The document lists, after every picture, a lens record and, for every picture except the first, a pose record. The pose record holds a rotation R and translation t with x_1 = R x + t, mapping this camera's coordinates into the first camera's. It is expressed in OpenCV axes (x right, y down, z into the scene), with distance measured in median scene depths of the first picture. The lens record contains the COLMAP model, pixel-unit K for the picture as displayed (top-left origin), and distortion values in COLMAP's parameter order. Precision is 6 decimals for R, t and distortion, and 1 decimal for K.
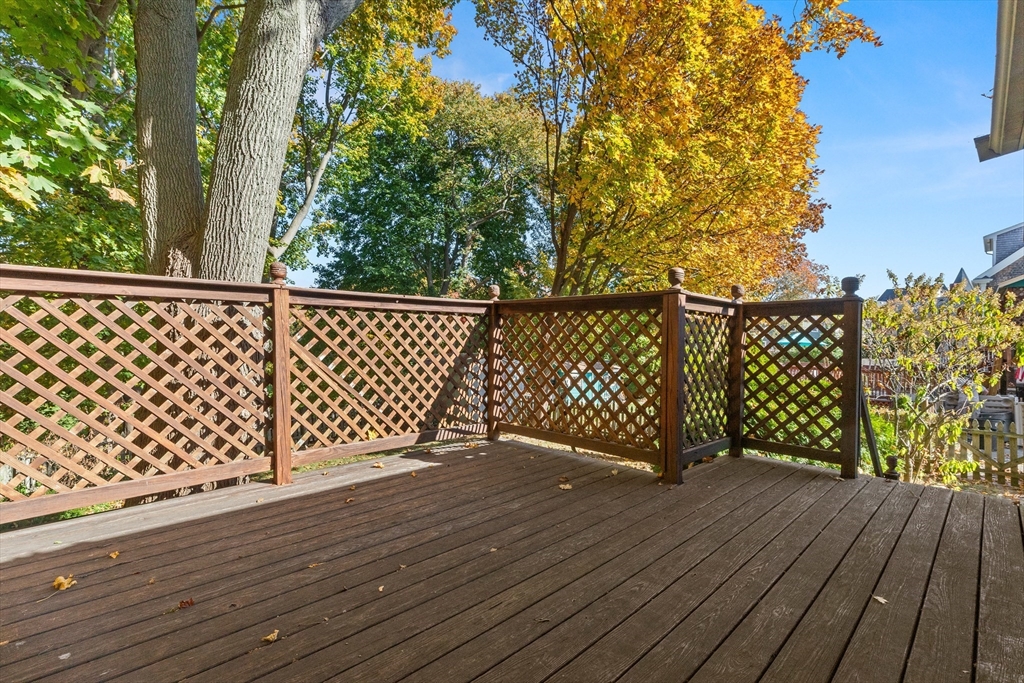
lens RADIAL K [[467.7, 0, 514.6], [0, 467.7, 337.5], [0, 0, 1]] dist [0.003971, 0.001120]
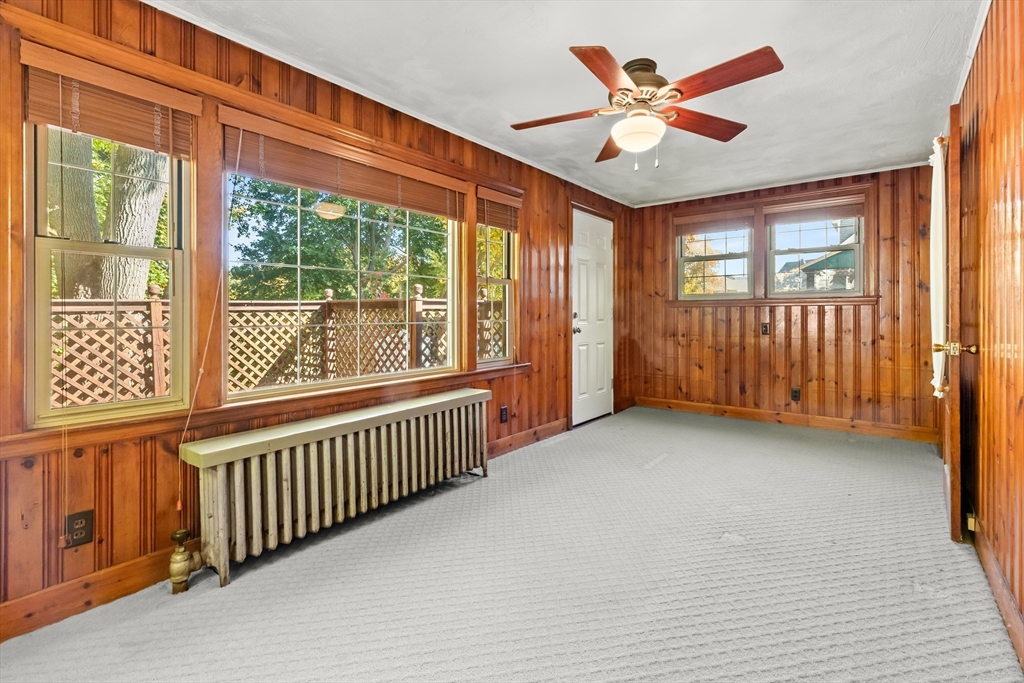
lens RADIAL K [[467.7, 0, 520.1], [0, 467.7, 317.9], [0, 0, 1]] dist [0.003971, 0.001120]
pose [[0.992713, -0.018408, 0.119091, 0.426411], [0.016261, 0.999688, 0.018974, -0.048963], [-0.119403, -0.016899, 0.992702, -0.573668]]
